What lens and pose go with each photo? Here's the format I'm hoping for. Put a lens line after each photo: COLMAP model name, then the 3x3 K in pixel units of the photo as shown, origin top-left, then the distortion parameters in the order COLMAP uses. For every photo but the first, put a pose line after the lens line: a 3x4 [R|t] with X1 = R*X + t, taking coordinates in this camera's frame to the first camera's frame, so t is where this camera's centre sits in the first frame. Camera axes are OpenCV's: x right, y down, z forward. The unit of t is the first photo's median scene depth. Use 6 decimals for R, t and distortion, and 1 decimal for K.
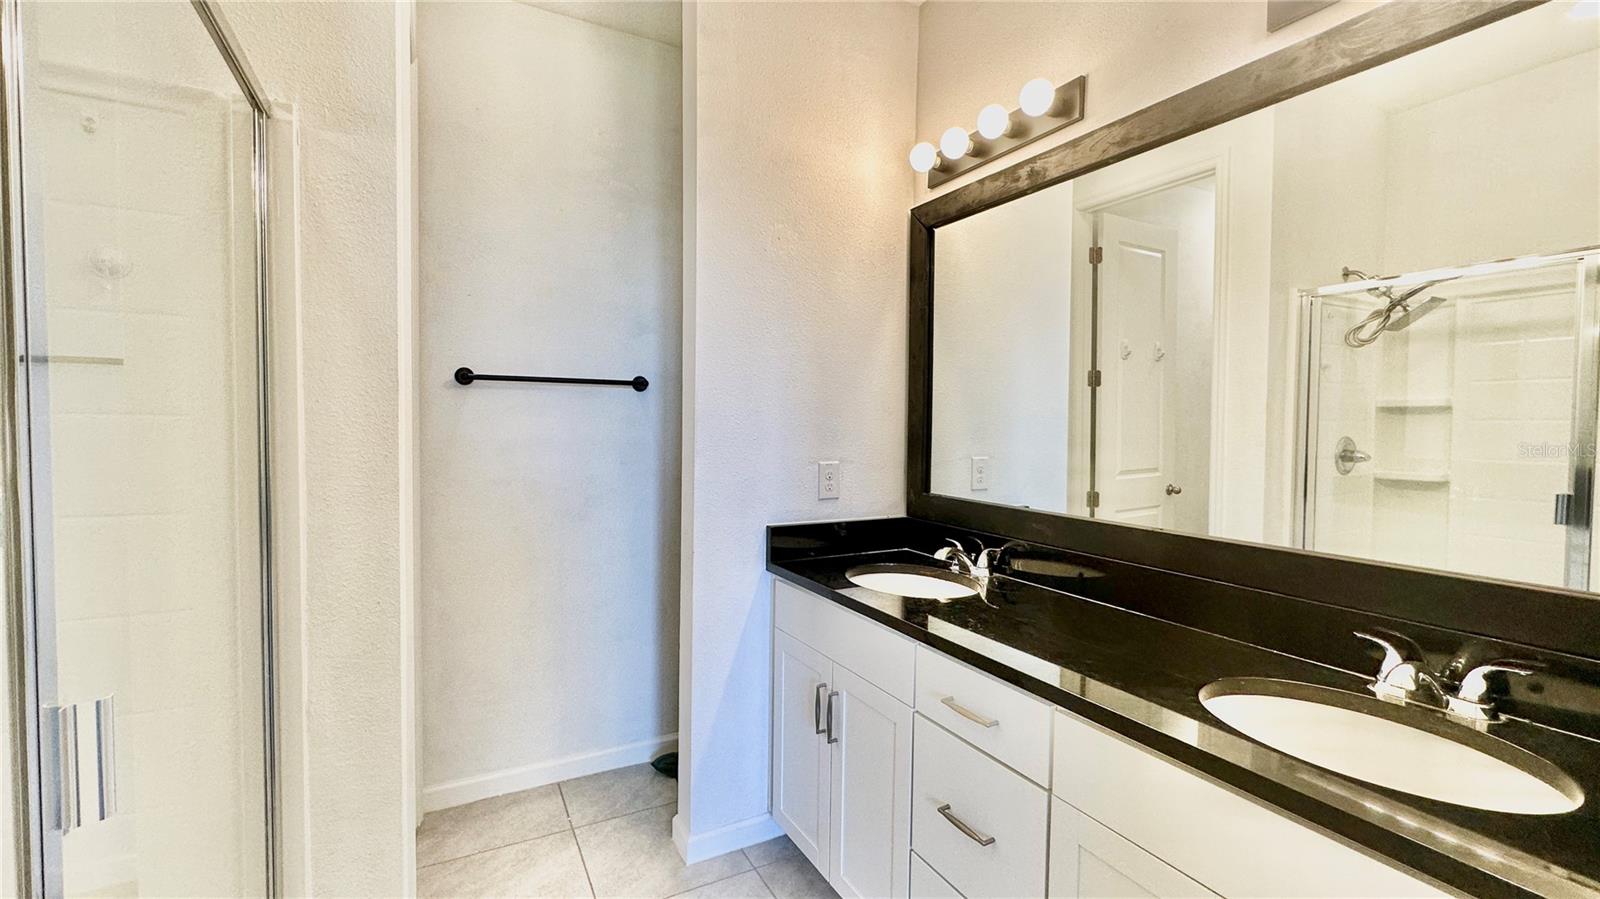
lens RADIAL K [[639.8, 0, 811.8], [0, 639.8, 449.4], [0, 0, 1]] dist [-0.001984, 0.000134]
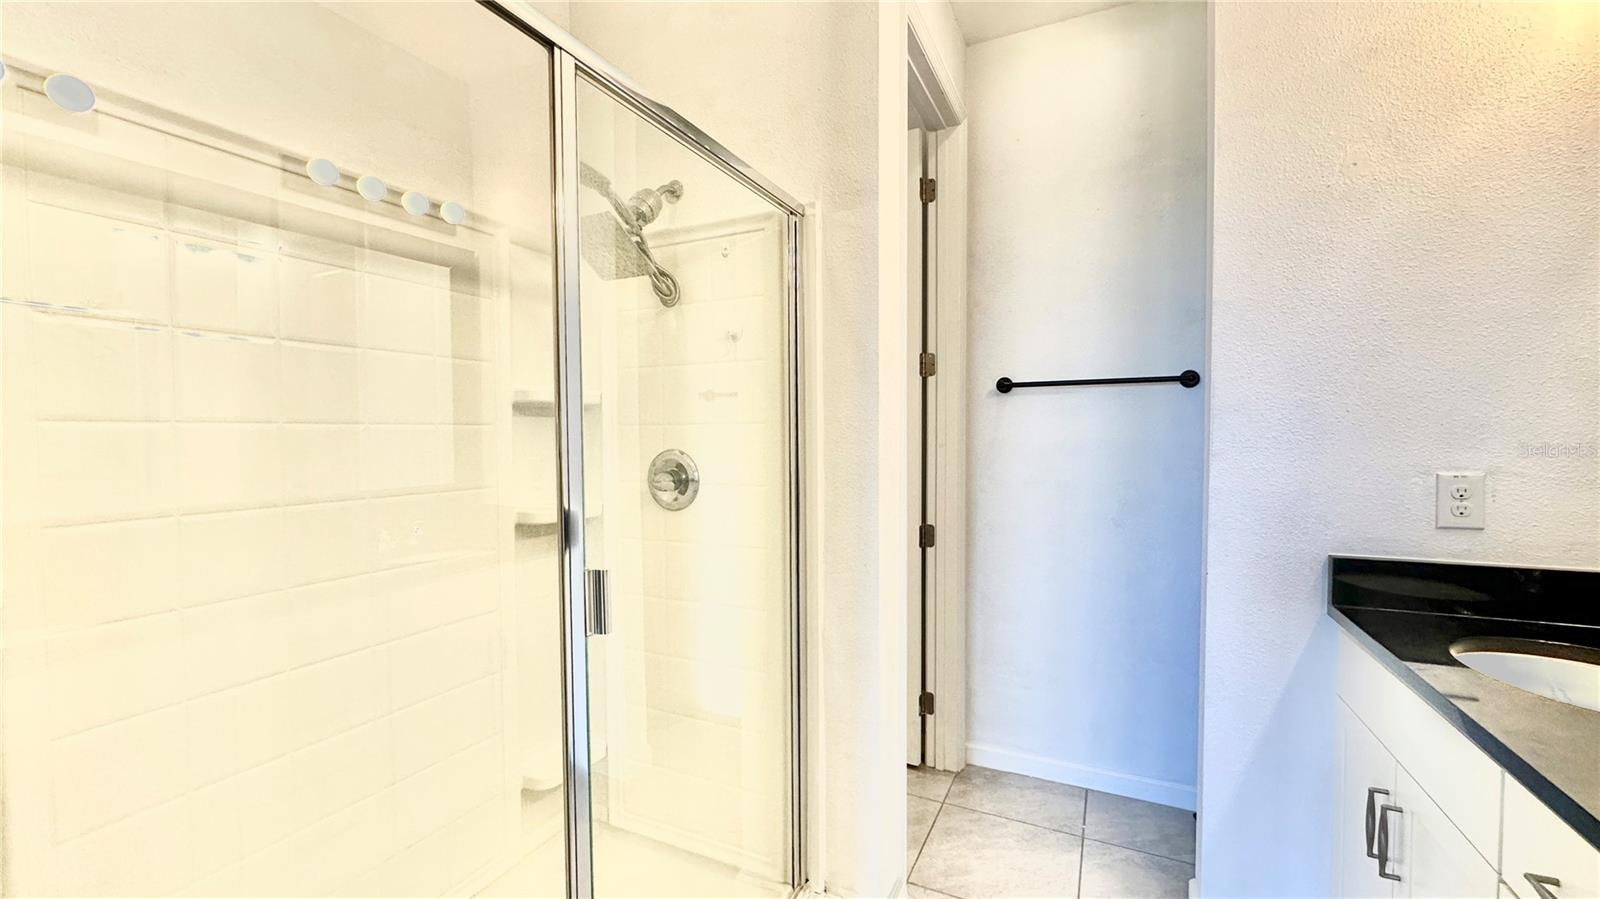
lens RADIAL K [[639.8, 0, 813.4], [0, 639.8, 453.5], [0, 0, 1]] dist [-0.001984, 0.000134]
pose [[0.605957, 0.008530, -0.795451, 0.156096], [-0.012454, 0.999922, 0.001235, 0.007756], [0.795400, 0.009158, 0.606016, 0.071285]]
